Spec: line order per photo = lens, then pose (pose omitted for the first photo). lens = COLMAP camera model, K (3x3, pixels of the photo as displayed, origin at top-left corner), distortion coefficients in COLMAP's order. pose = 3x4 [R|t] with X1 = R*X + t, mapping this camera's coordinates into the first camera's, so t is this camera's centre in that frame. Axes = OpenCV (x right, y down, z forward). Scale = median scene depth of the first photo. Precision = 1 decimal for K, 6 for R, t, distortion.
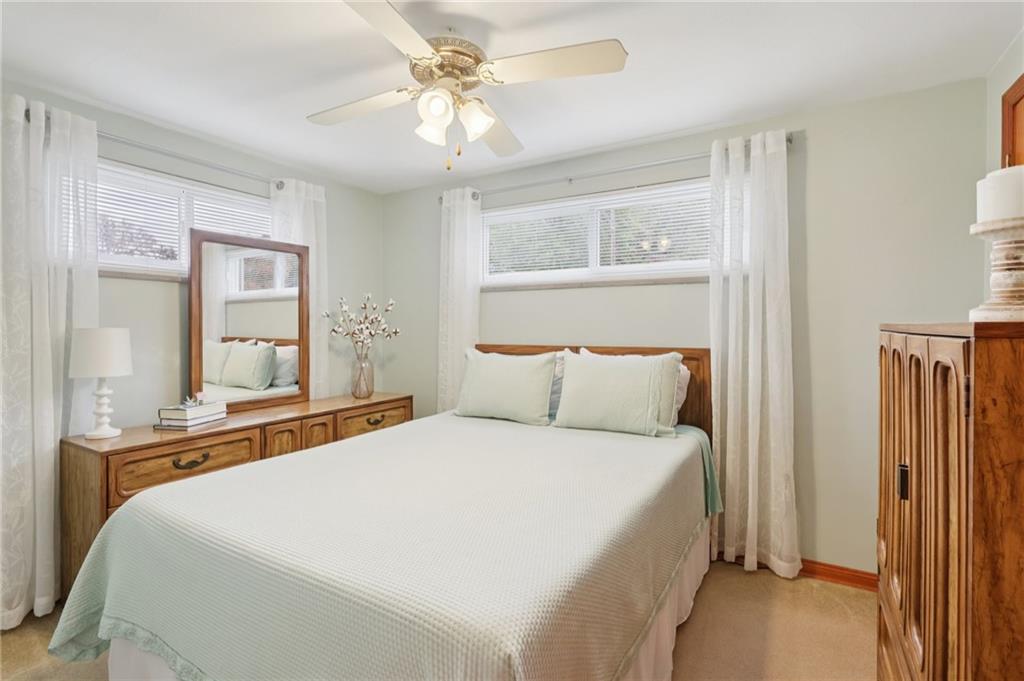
lens RADIAL K [[475.0, 0, 511.9], [0, 475.0, 336.8], [0, 0, 1]] dist [0.002499, 0.000532]
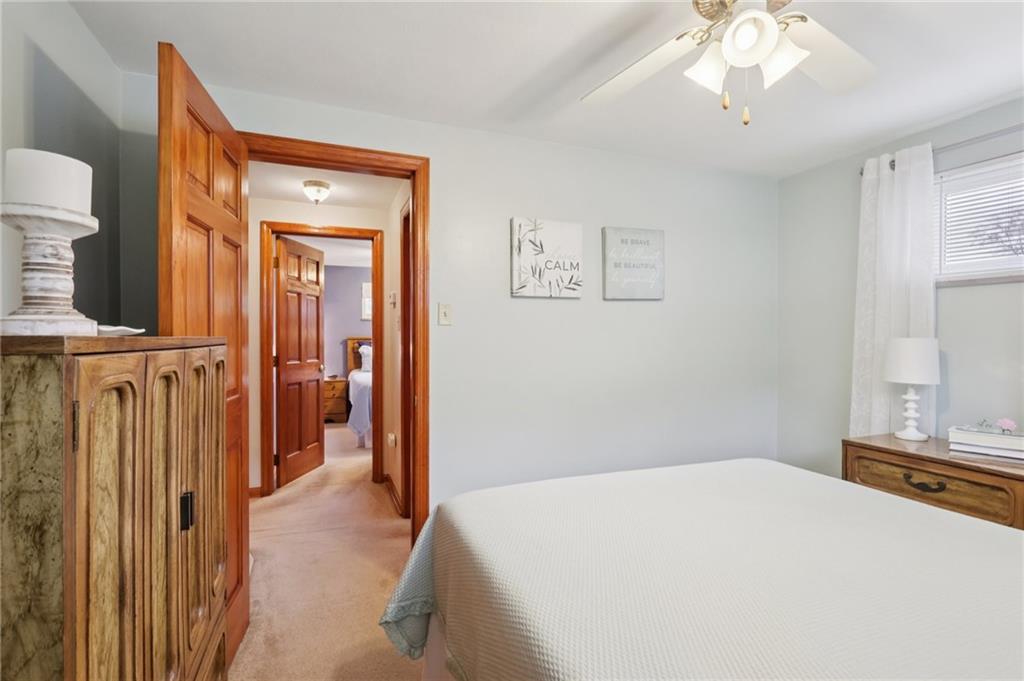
lens RADIAL K [[475.0, 0, 511.9], [0, 475.0, 336.8], [0, 0, 1]] dist [0.002499, 0.000532]
pose [[-0.607726, 0.003367, -0.794140, 0.732412], [-0.014605, 0.999775, 0.015415, -0.031383], [0.794013, 0.020967, -0.607540, 1.264076]]
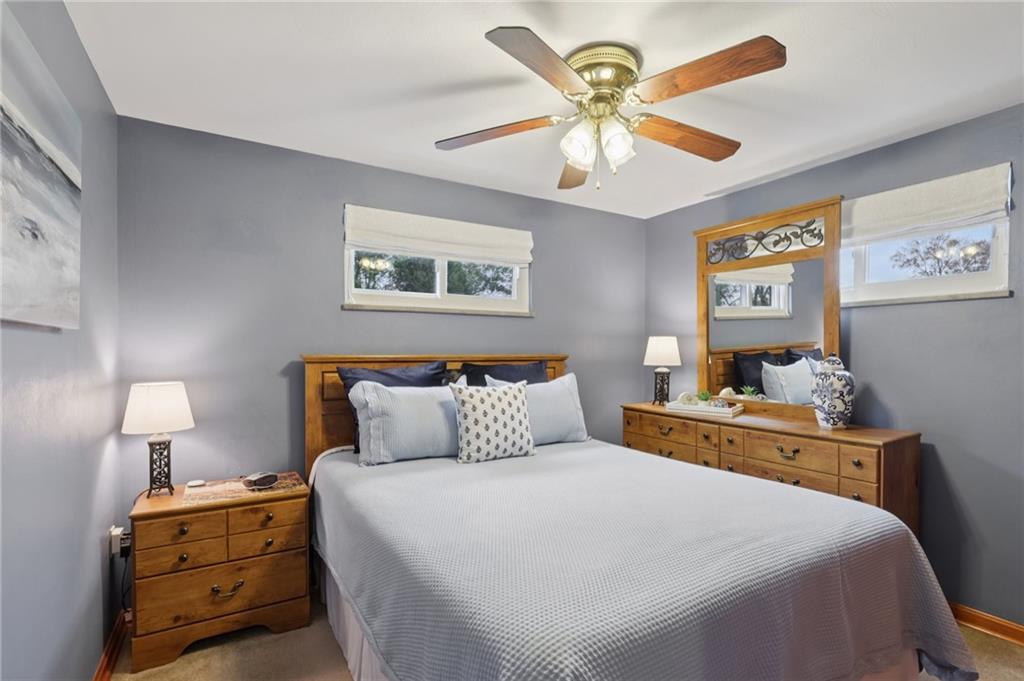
lens RADIAL K [[489.8, 0, 514.6], [0, 489.8, 357.1], [0, 0, 1]] dist [0.000866, 0.000005]
pose [[-0.478456, 0.009339, -0.878062, 0.599490], [-0.019708, 0.999577, 0.021371, -0.026882], [0.877890, 0.027530, -0.478070, 1.040752]]
